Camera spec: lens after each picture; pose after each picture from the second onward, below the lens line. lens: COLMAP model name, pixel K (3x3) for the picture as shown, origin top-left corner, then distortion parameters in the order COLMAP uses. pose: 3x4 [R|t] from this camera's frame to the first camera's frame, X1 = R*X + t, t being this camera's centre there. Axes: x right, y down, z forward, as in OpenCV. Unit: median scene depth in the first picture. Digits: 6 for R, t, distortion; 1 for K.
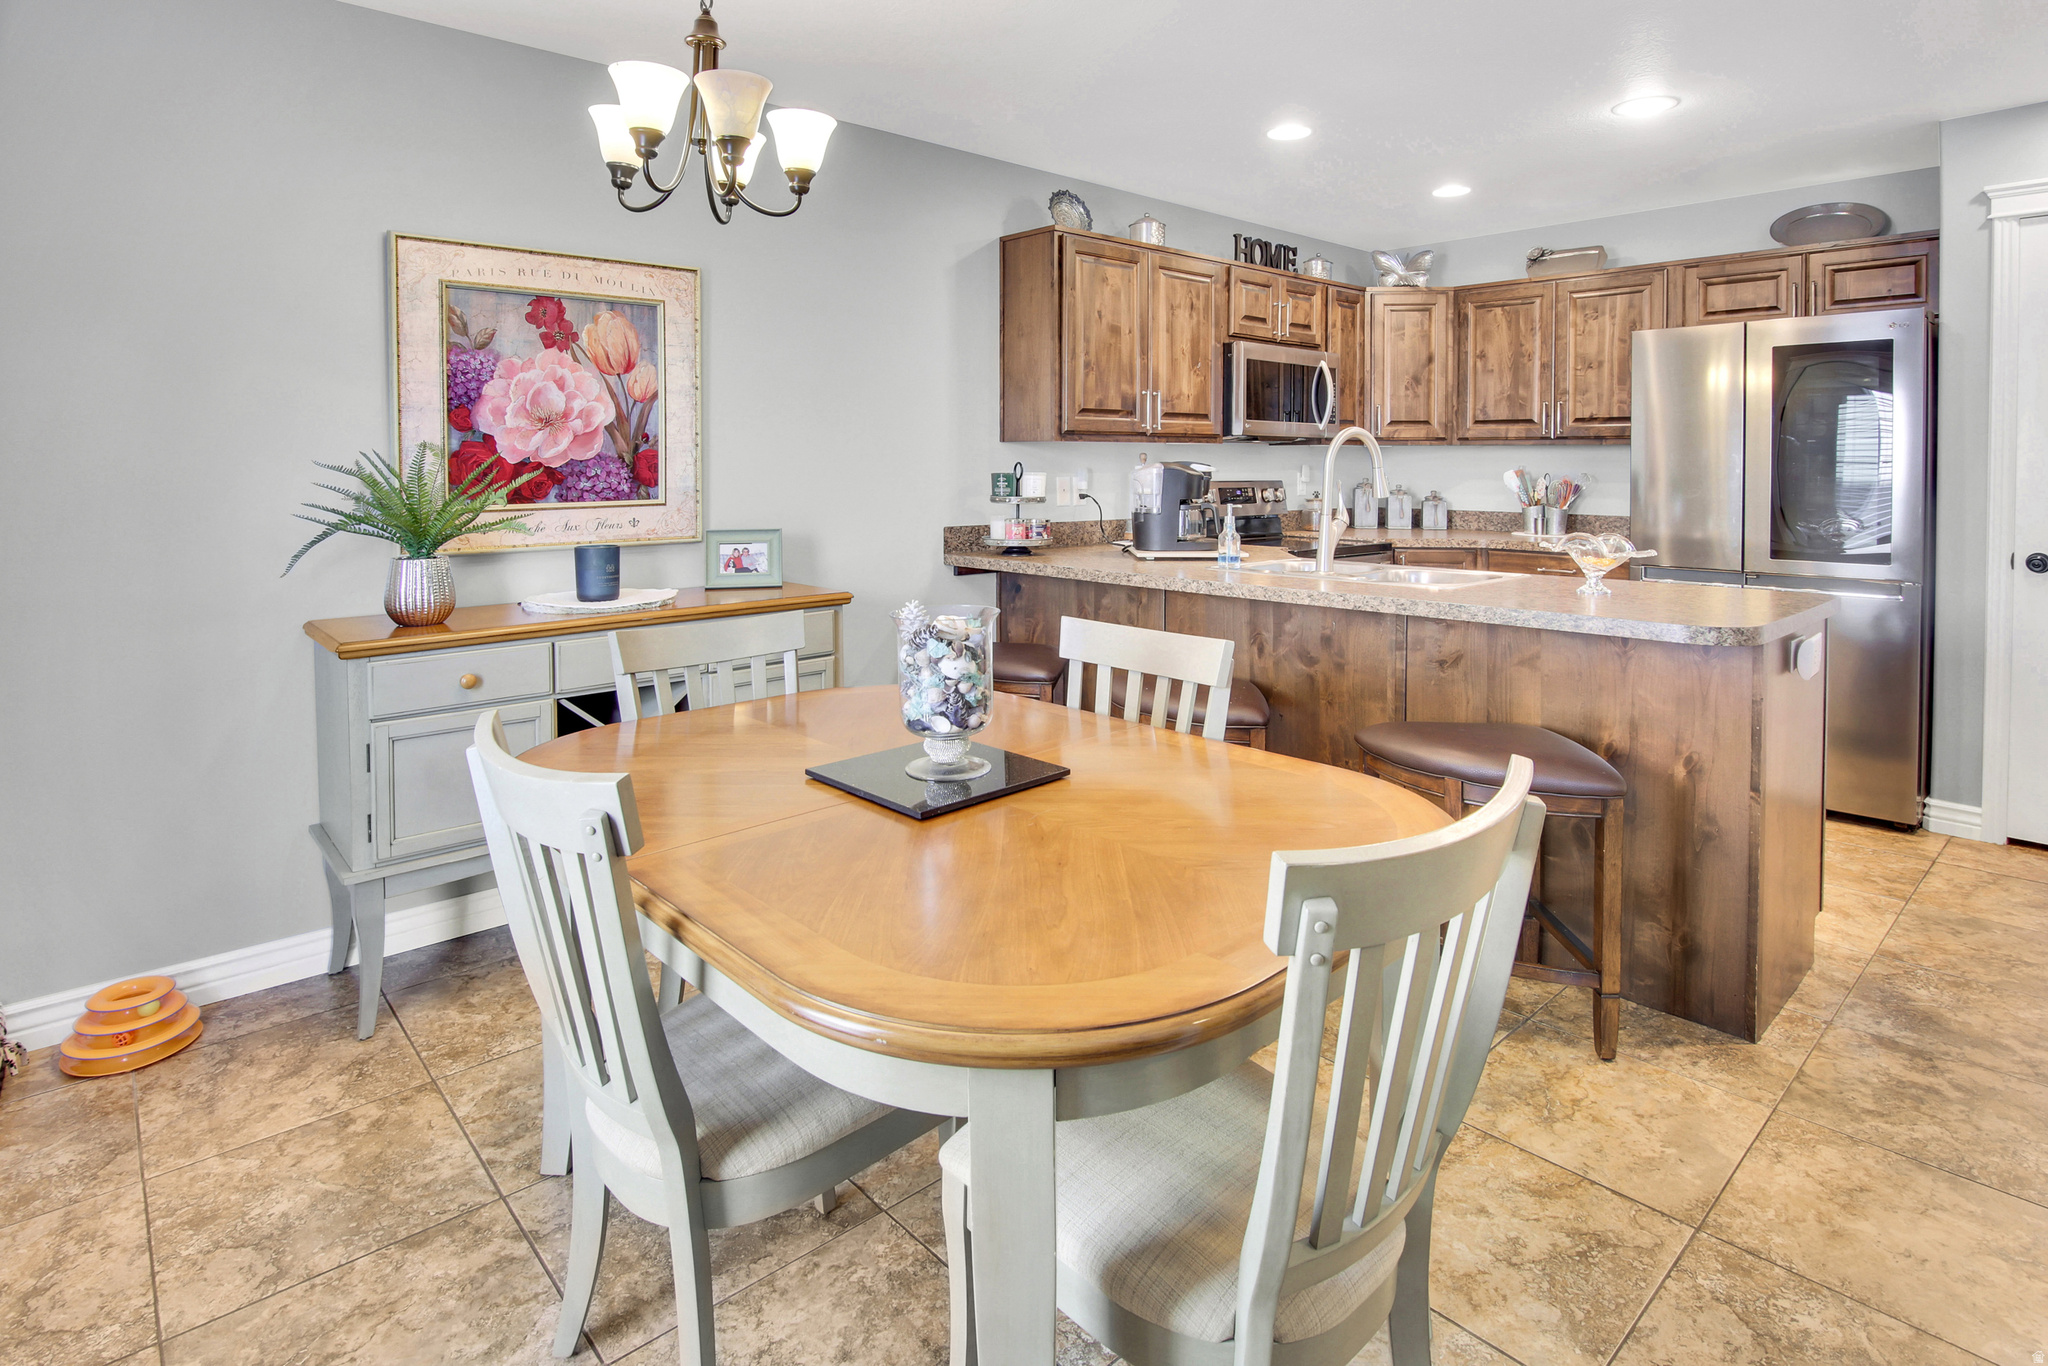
lens RADIAL K [[1070.2, 0, 1044.2], [0, 1070.2, 474.4], [0, 0, 1]] dist [-0.016126, 0.000848]
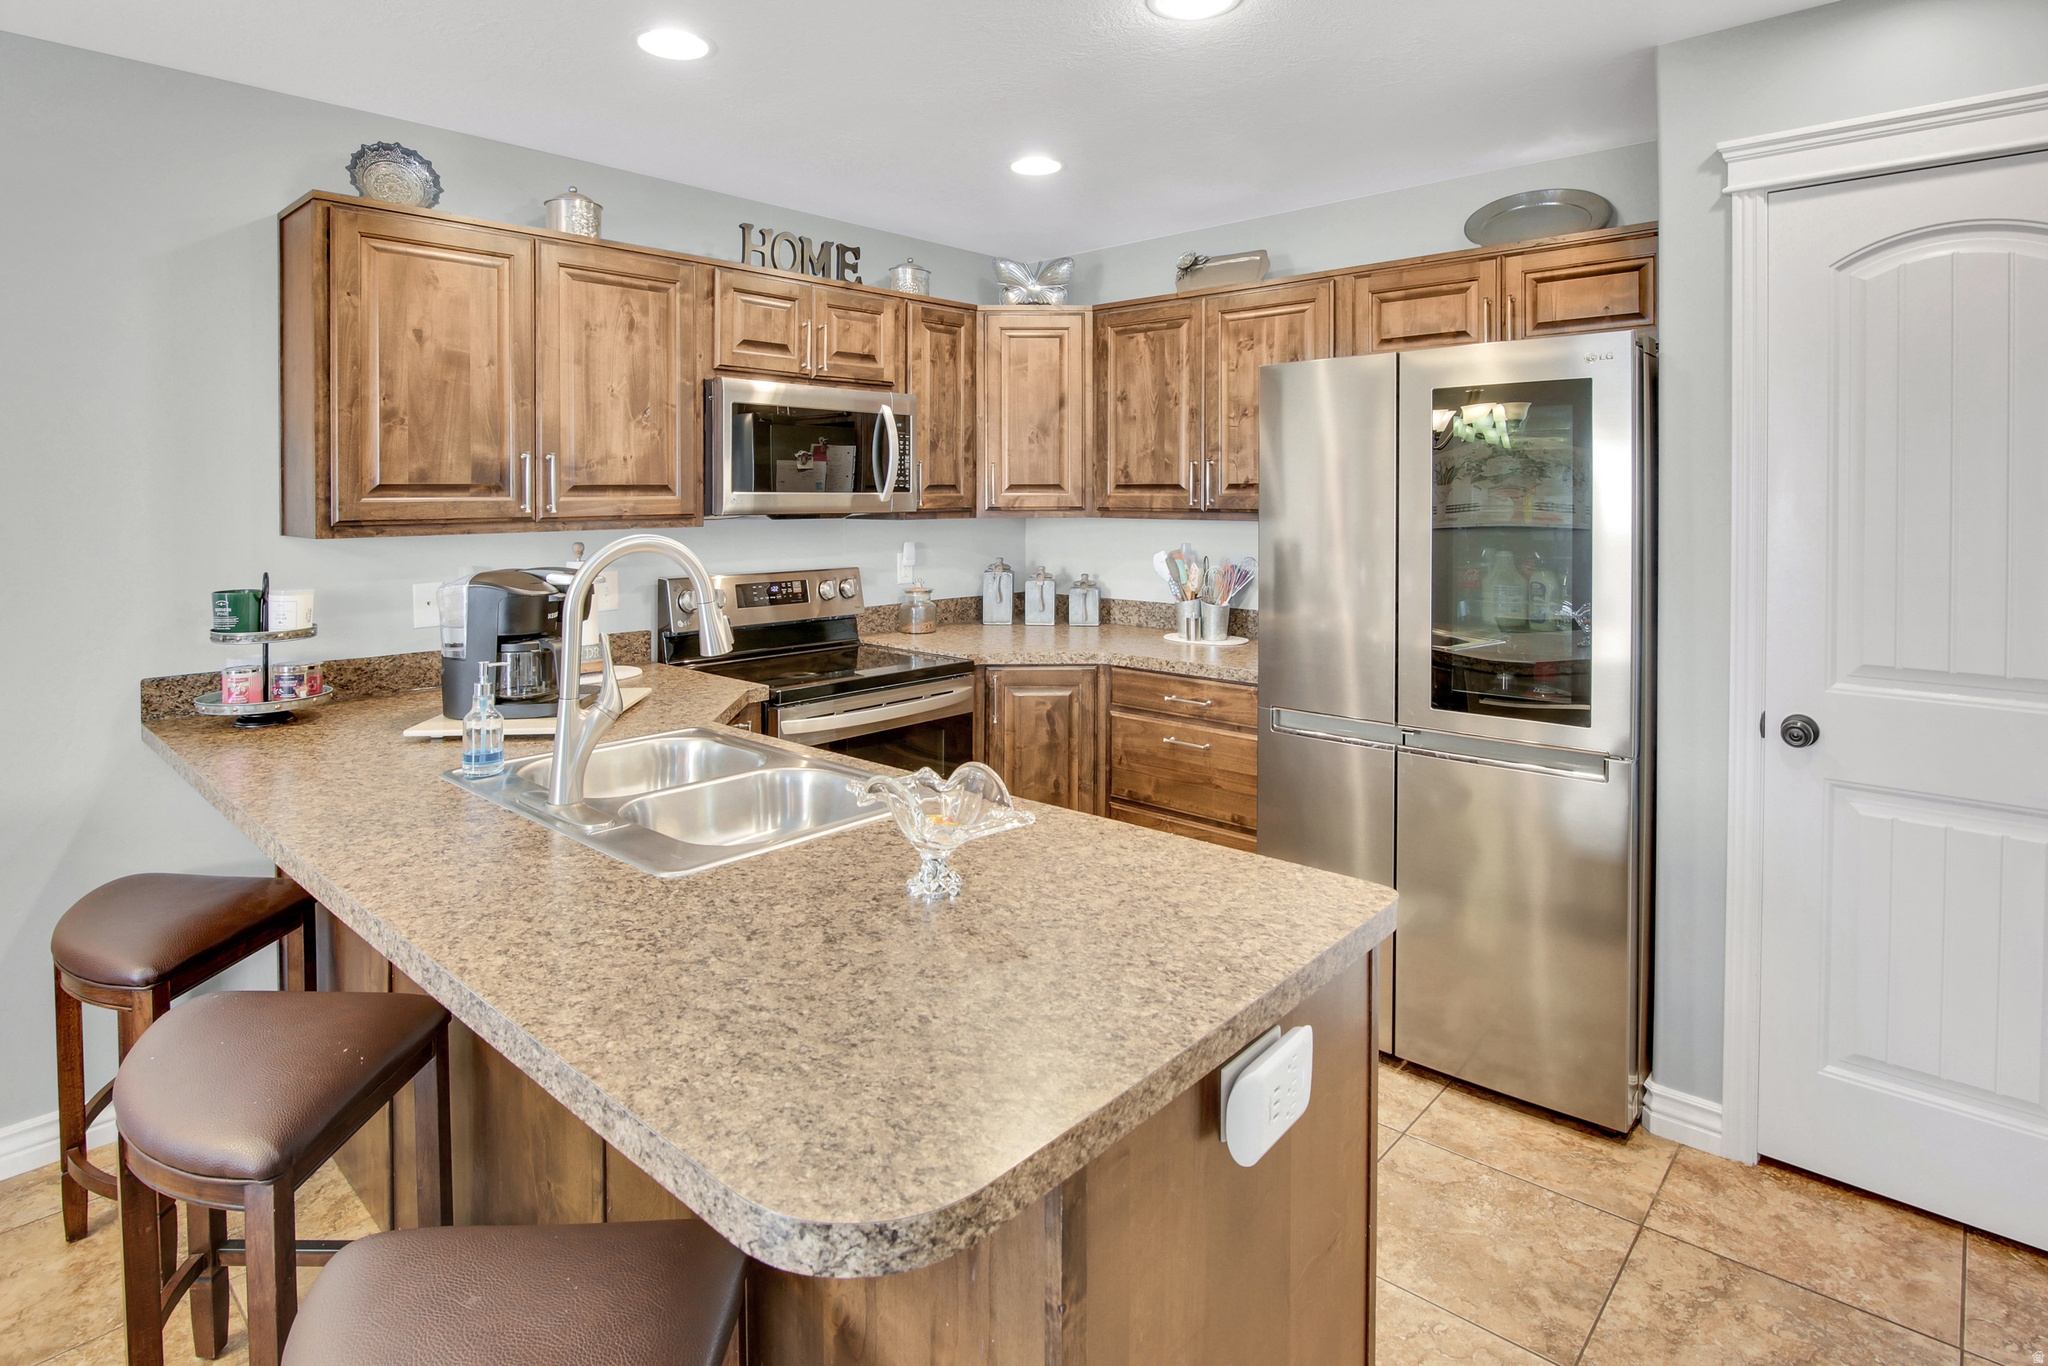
lens RADIAL K [[1071.8, 0, 1026.0], [0, 1071.8, 503.0], [0, 0, 1]] dist [-0.012764, 0.001048]
pose [[0.995322, -0.005933, 0.096428, 0.321002], [0.006296, 0.999974, -0.003464, -0.042219], [-0.096405, 0.004055, 0.995334, 0.312093]]
